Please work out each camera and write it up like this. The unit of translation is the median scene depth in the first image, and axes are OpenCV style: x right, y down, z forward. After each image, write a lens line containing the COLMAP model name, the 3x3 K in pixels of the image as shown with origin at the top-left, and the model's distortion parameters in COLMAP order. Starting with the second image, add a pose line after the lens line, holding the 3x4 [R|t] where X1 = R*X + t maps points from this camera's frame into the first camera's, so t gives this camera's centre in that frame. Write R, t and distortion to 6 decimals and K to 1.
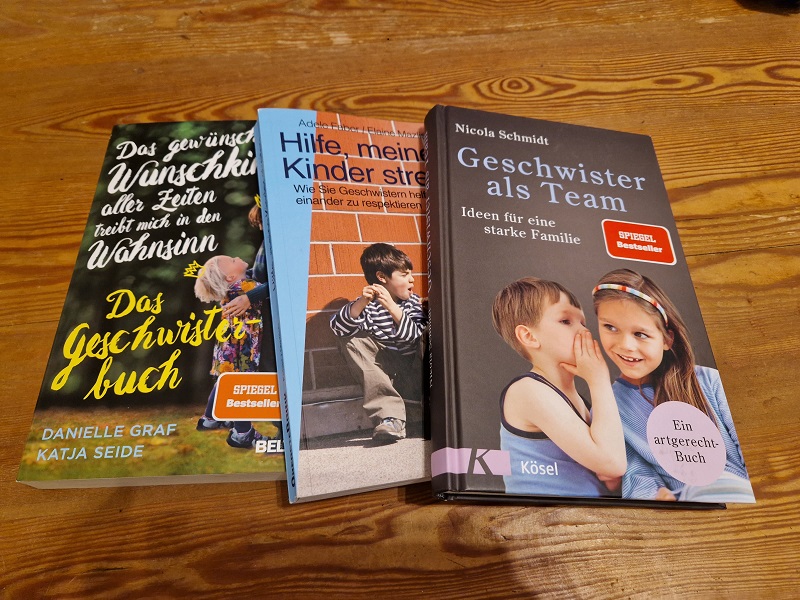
lens RADIAL K [[540.9, 0, 400.0], [0, 540.9, 300.0], [0, 0, 1]] dist [0.028100, -0.037521]
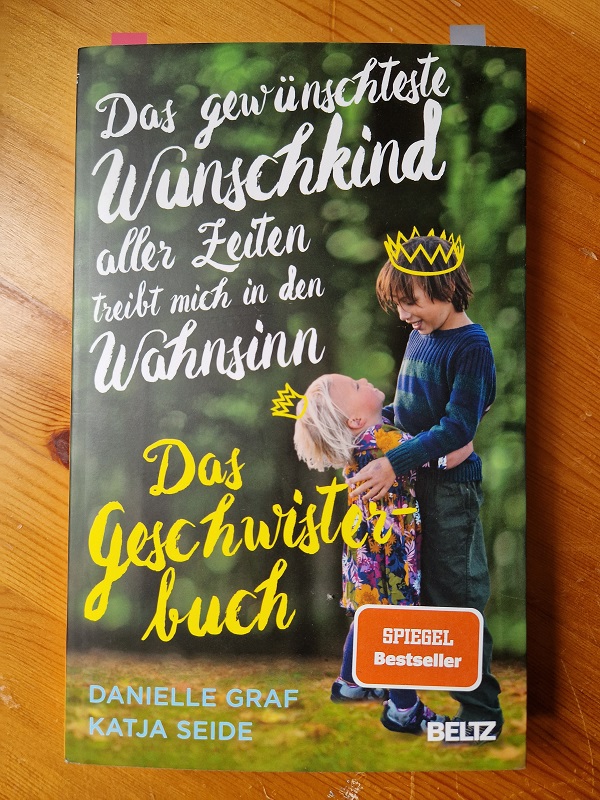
lens RADIAL K [[540.9, 0, 300.0], [0, 540.9, 400.0], [0, 0, 1]] dist [0.028100, -0.037521]
pose [[0.998891, 0.041946, -0.021367, -0.369786], [-0.028509, 0.900233, 0.434474, -0.309231], [0.037460, -0.433384, 0.900431, 0.525582]]
